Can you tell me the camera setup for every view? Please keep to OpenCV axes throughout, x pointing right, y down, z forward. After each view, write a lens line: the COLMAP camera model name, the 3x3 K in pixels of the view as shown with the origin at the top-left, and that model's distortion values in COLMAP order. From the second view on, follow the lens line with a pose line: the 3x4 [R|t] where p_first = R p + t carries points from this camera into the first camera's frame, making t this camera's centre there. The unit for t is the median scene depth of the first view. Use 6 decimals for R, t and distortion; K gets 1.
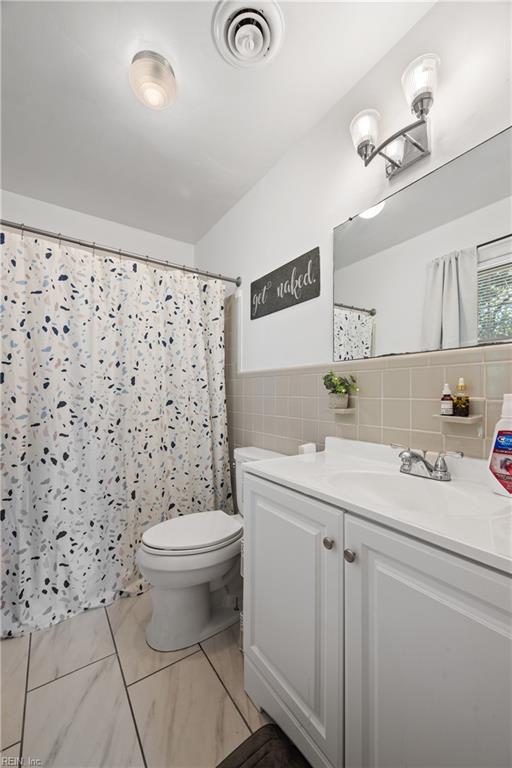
lens RADIAL K [[301.6, 0, 255.3], [0, 301.6, 390.0], [0, 0, 1]] dist [-0.000809, 0.000588]
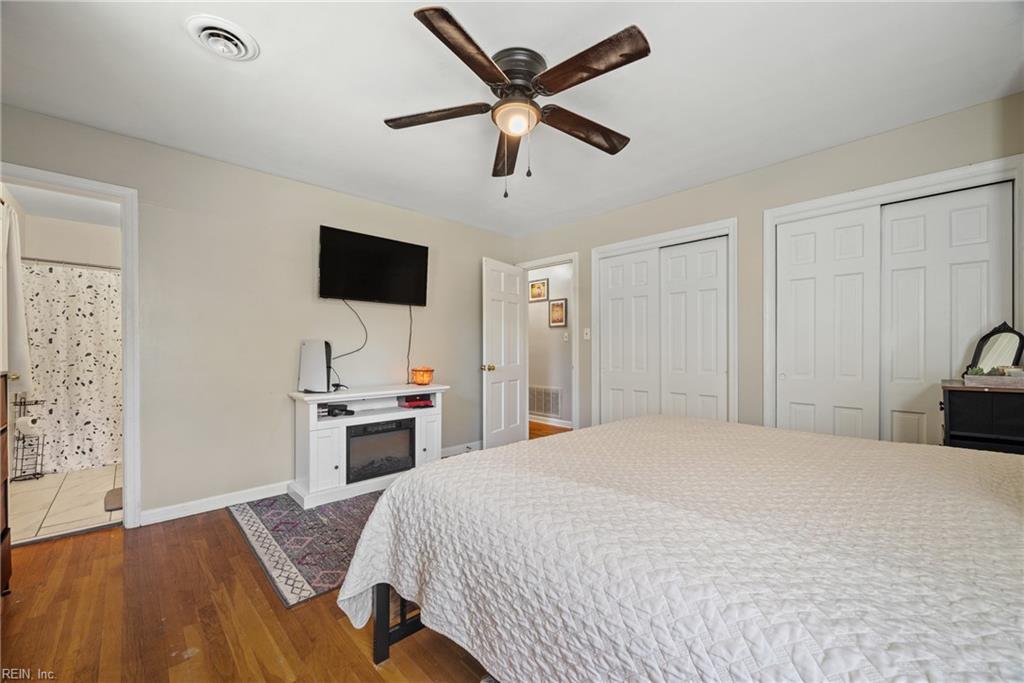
lens RADIAL K [[402.1, 0, 514.3], [0, 402.1, 344.2], [0, 0, 1]] dist [-0.000809, 0.000588]
pose [[0.985609, 0.000442, 0.169040, 1.577913], [0.000174, 0.999993, -0.003629, -0.007308], [-0.169041, 0.003606, 0.985602, -1.951846]]
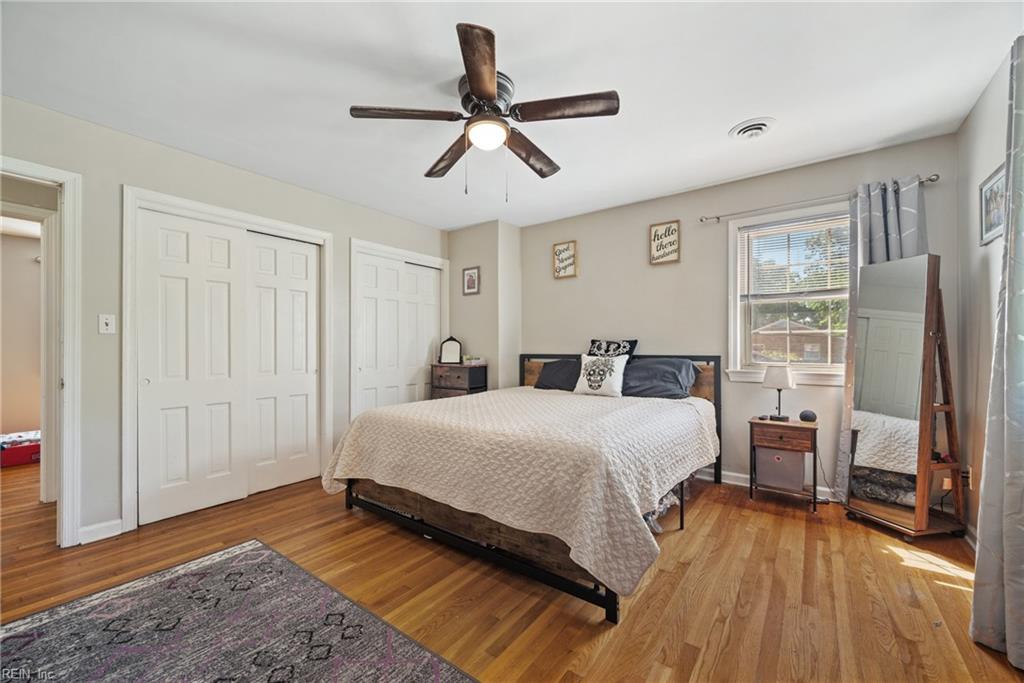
lens RADIAL K [[402.1, 0, 513.5], [0, 402.1, 347.2], [0, 0, 1]] dist [-0.000809, 0.000588]
pose [[-0.324259, 0.004888, 0.945956, -3.371505], [-0.000906, 0.999985, -0.005478, 0.065341], [-0.945968, -0.002633, -0.324249, 5.266340]]
